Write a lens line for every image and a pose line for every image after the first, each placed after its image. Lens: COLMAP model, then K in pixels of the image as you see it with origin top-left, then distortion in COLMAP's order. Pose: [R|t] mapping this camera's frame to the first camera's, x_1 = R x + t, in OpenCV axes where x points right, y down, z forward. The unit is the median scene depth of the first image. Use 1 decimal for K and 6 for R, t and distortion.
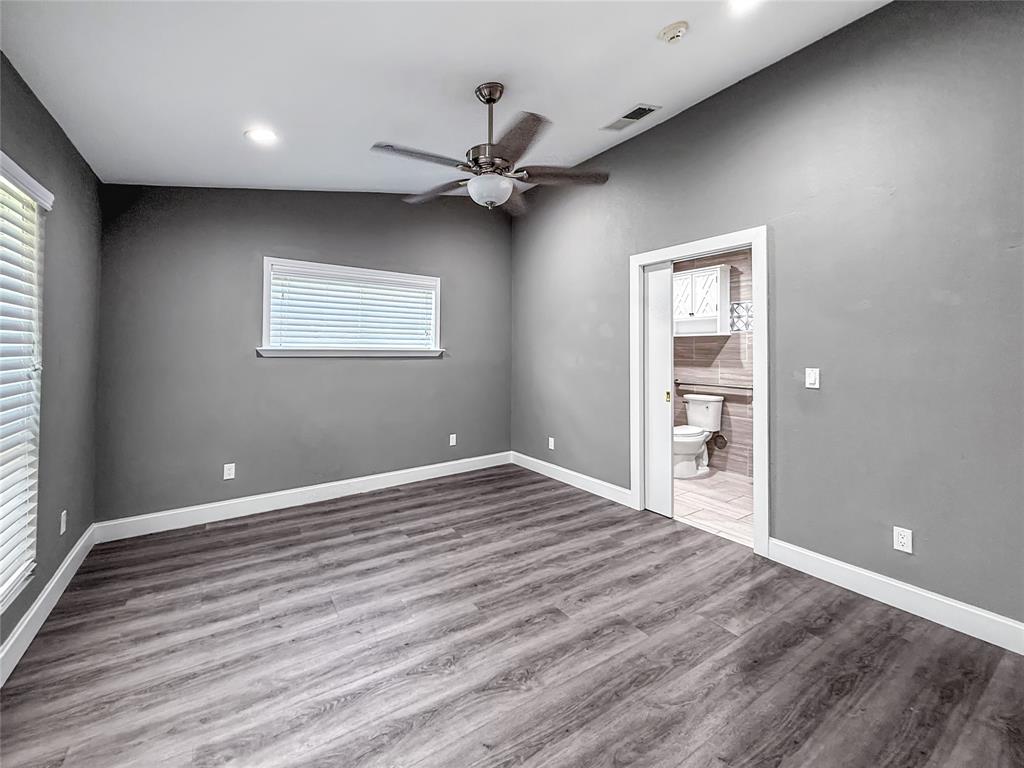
lens RADIAL K [[421.1, 0, 506.0], [0, 421.1, 378.5], [0, 0, 1]] dist [0.000928, 0.000401]
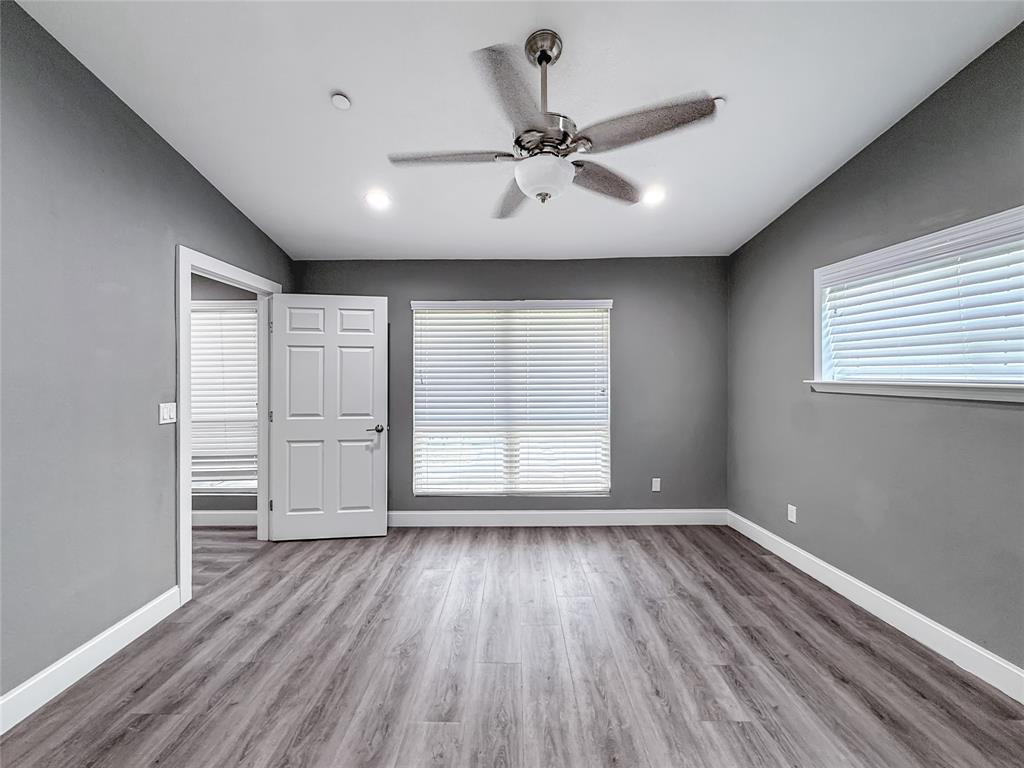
lens RADIAL K [[421.1, 0, 504.3], [0, 421.1, 384.4], [0, 0, 1]] dist [0.000928, 0.000401]
pose [[-0.554199, 0.017031, -0.832210, 0.557068], [-0.054185, 0.996932, 0.056486, -0.096783], [0.830619, 0.076398, -0.551576, 1.162920]]
